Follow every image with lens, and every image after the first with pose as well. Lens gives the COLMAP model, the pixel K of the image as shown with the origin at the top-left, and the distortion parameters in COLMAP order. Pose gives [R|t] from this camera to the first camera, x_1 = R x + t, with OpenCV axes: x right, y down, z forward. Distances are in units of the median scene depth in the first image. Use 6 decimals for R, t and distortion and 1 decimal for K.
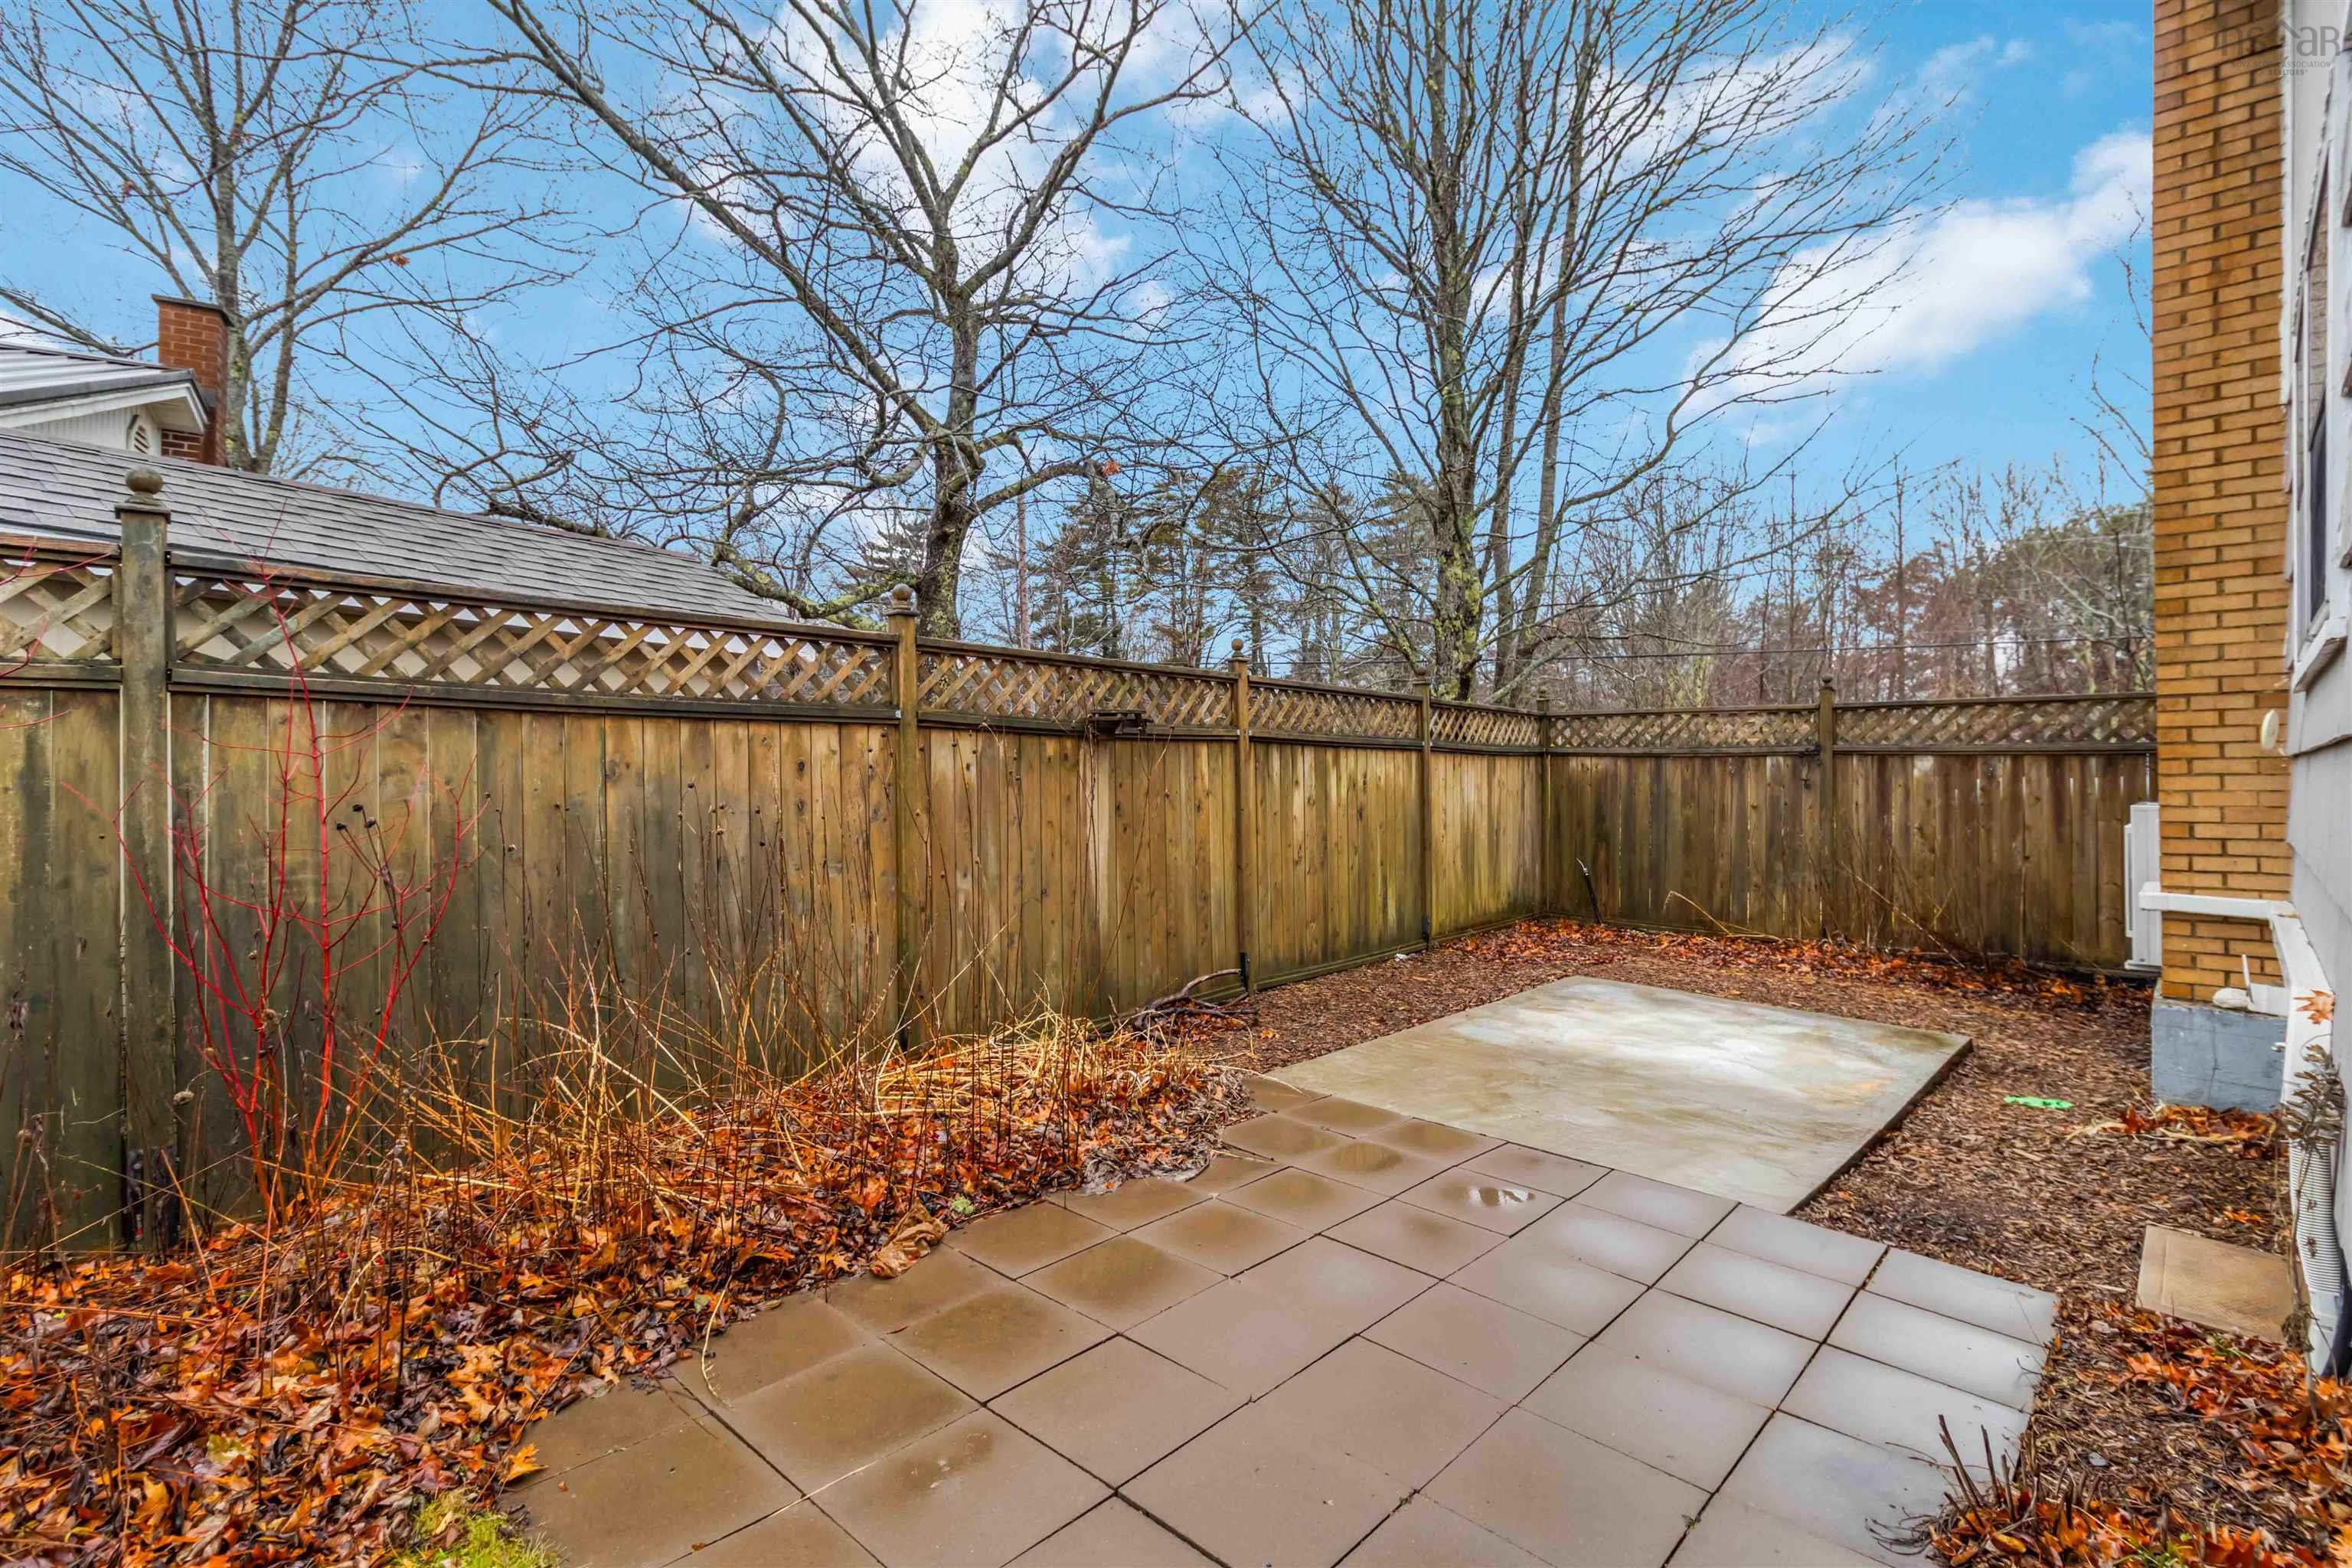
lens RADIAL K [[1065.0, 0, 1175.6], [0, 1065.0, 774.4], [0, 0, 1]] dist [-0.002900, 0.000414]
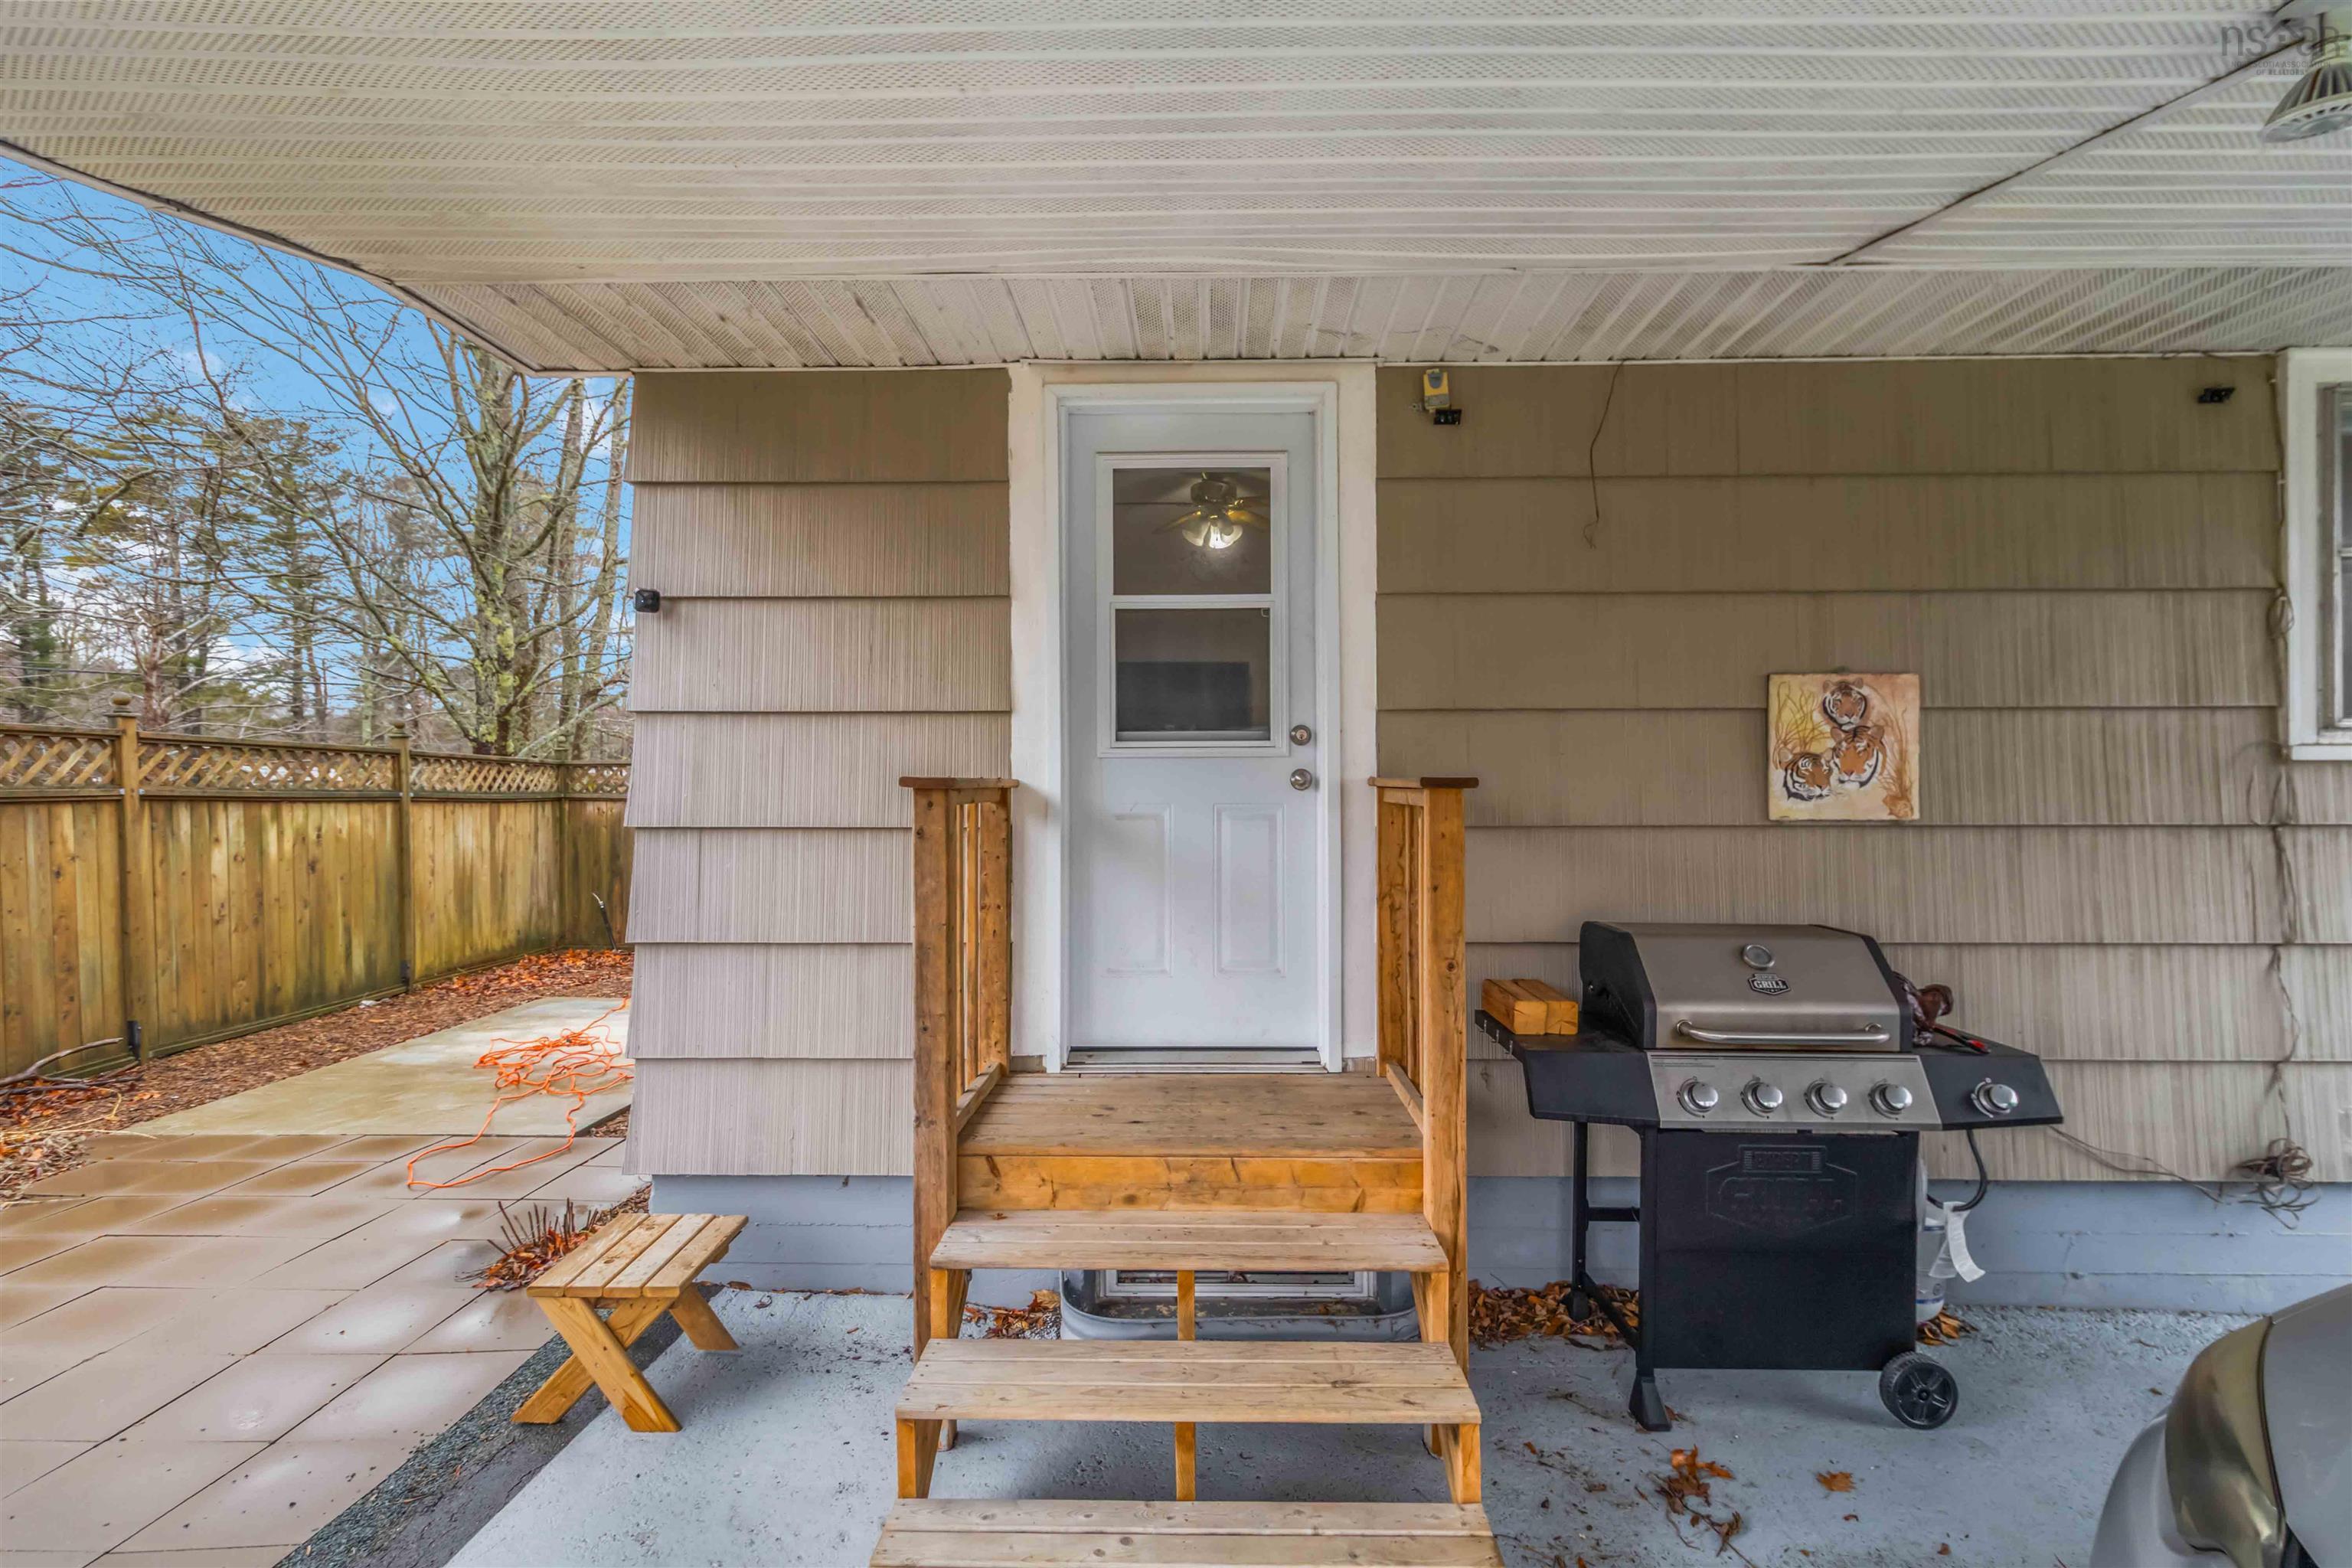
lens RADIAL K [[1065.0, 0, 1184.8], [0, 1065.0, 804.9], [0, 0, 1]] dist [-0.002900, 0.000414]
pose [[0.729902, -0.015867, 0.683368, 0.090226], [0.011904, 0.999874, 0.010500, -0.022974], [-0.683449, 0.000471, 0.729998, -0.303396]]
